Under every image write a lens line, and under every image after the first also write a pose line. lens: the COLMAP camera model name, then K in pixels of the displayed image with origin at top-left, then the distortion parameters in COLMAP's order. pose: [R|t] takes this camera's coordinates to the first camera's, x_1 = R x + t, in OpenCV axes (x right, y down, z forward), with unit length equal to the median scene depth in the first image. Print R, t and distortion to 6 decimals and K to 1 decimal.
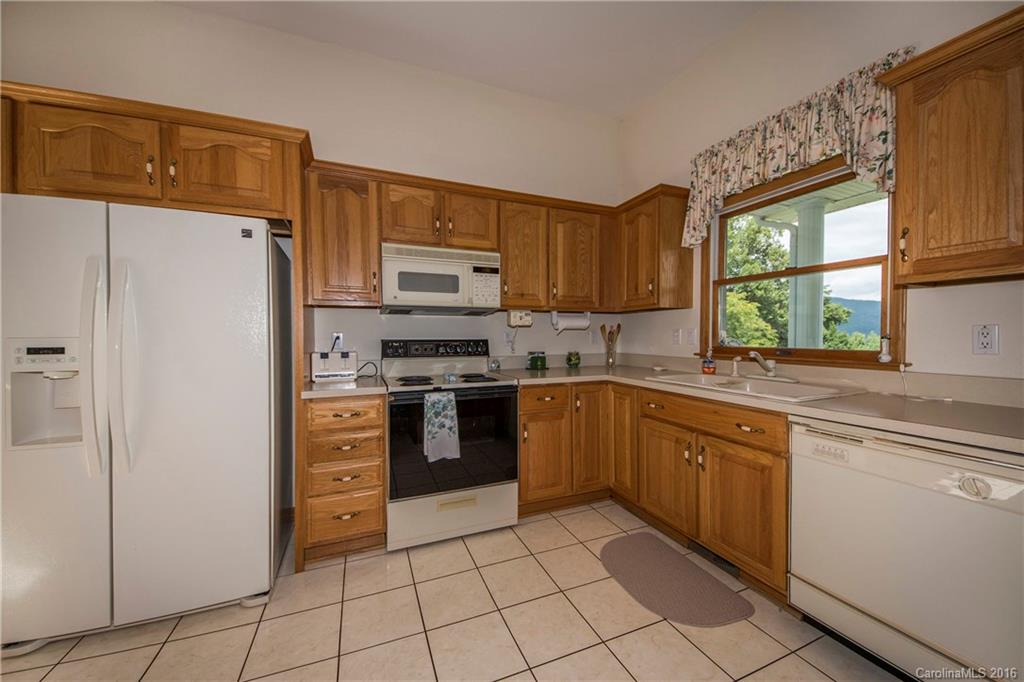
lens RADIAL K [[356.4, 0, 512.0], [0, 356.4, 341.0], [0, 0, 1]] dist [0.000135, 0.000017]
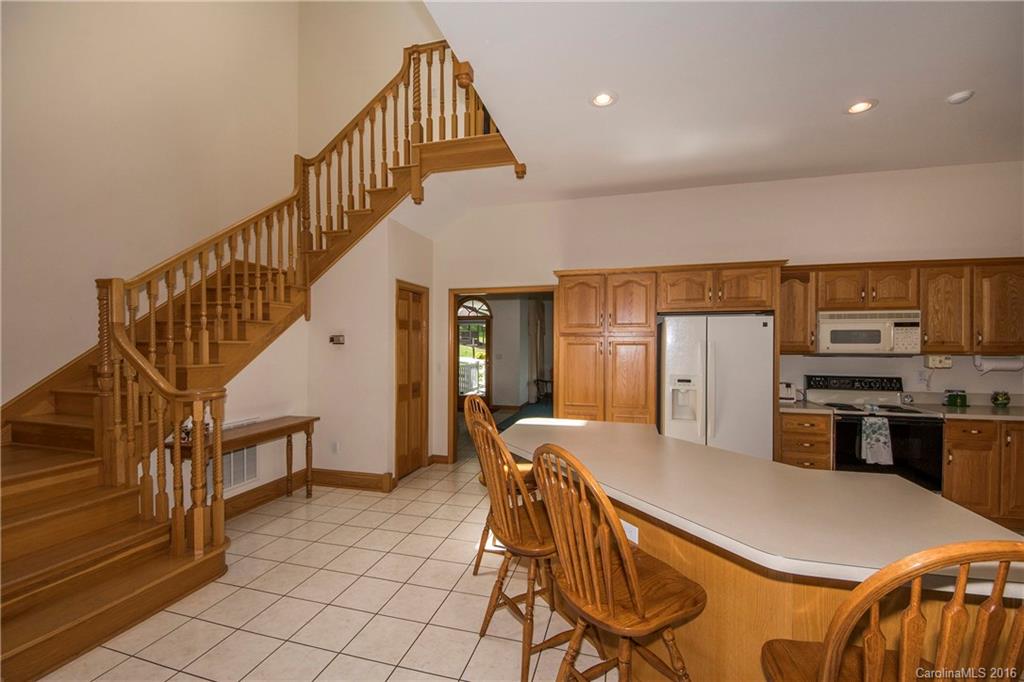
lens RADIAL K [[425.6, 0, 512.0], [0, 425.6, 341.0], [0, 0, 1]] dist [0.001259, -0.012451]
pose [[0.784351, 0.003710, -0.620306, -0.240383], [-0.014703, 0.999812, -0.012612, -0.100468], [0.620143, 0.019012, 0.784258, -1.040539]]
